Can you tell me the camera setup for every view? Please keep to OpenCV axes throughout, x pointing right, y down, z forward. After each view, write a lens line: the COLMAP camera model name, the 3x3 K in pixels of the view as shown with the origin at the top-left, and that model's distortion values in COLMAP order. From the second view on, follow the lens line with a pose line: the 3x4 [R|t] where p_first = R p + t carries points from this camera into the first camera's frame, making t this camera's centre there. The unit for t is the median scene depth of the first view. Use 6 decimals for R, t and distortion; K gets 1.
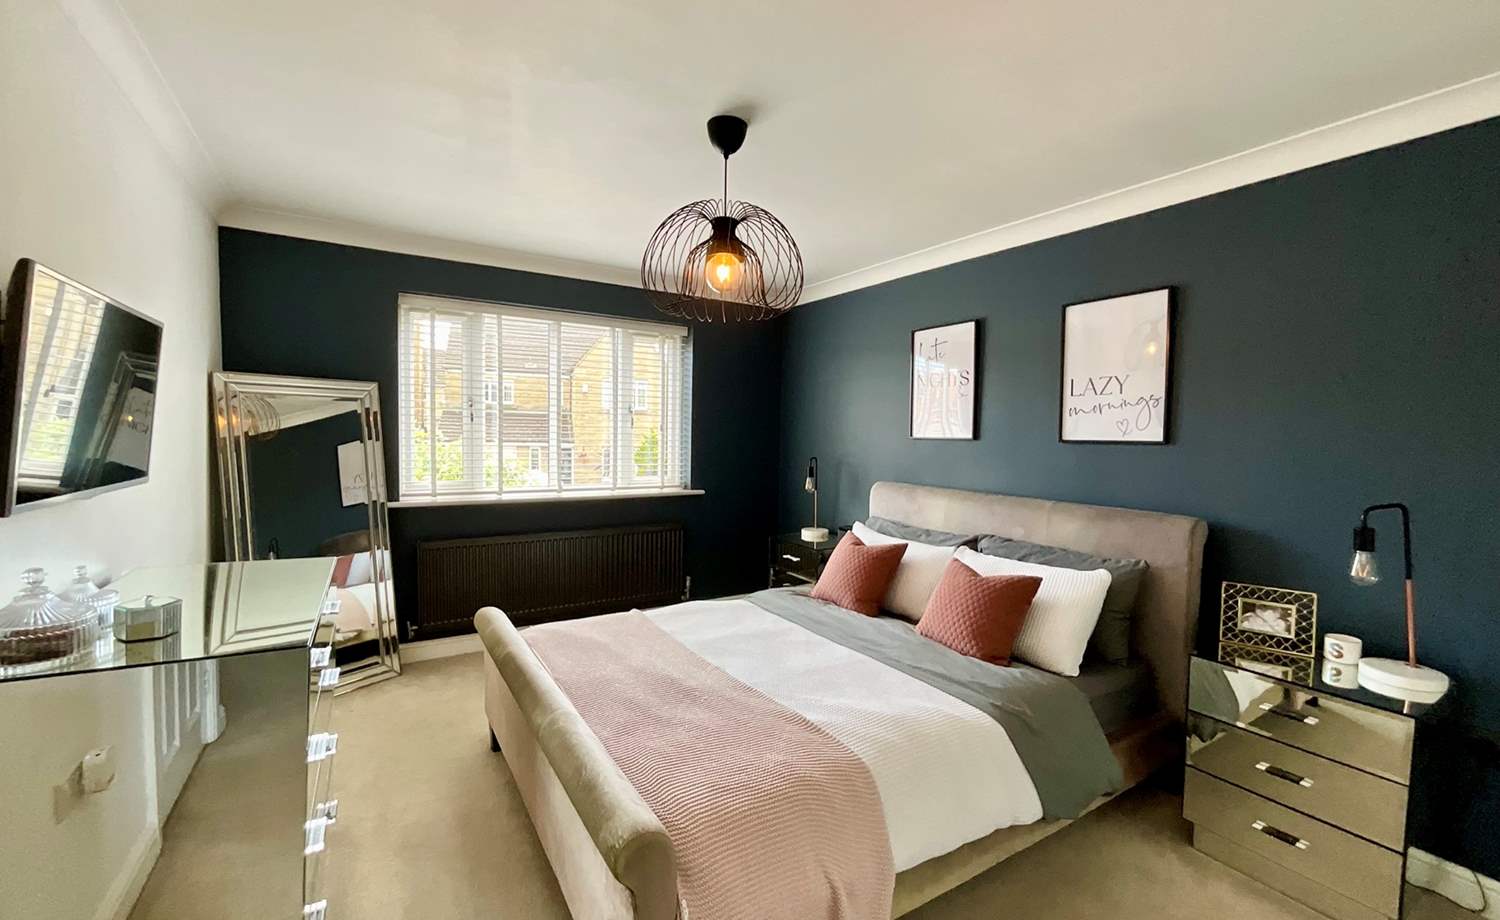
lens RADIAL K [[613.8, 0, 750.0], [0, 613.8, 460.0], [0, 0, 1]] dist [-0.017217, 0.014669]
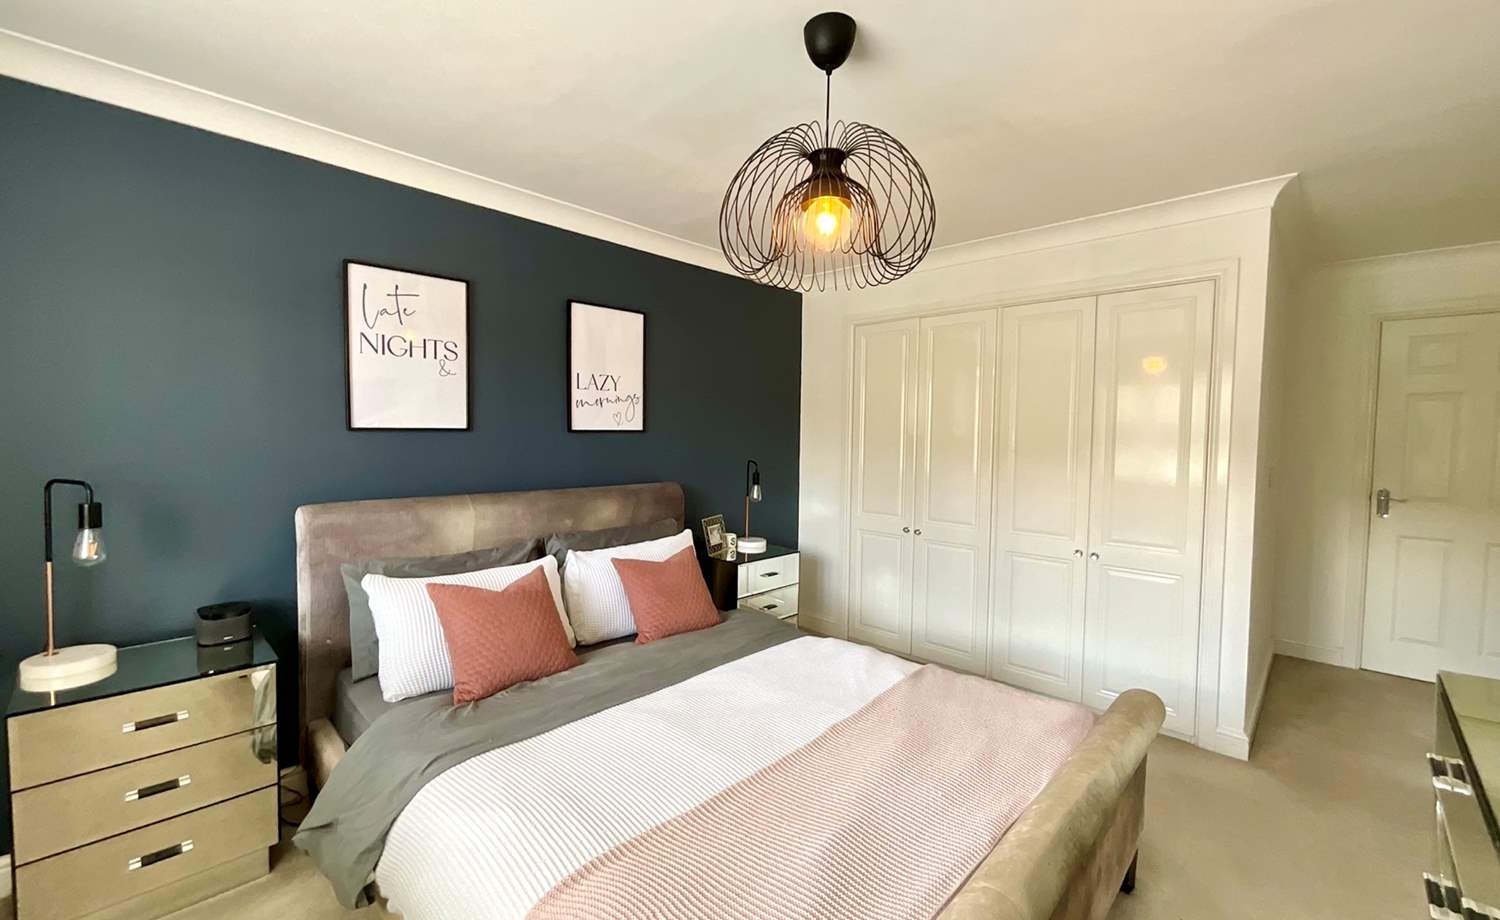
lens RADIAL K [[613.8, 0, 750.0], [0, 613.8, 460.0], [0, 0, 1]] dist [-0.017217, 0.014669]
pose [[-0.260905, -0.062404, 0.963345, -0.593266], [0.030511, 0.996877, 0.072839, -0.049306], [-0.964882, 0.048396, -0.258186, 0.993820]]
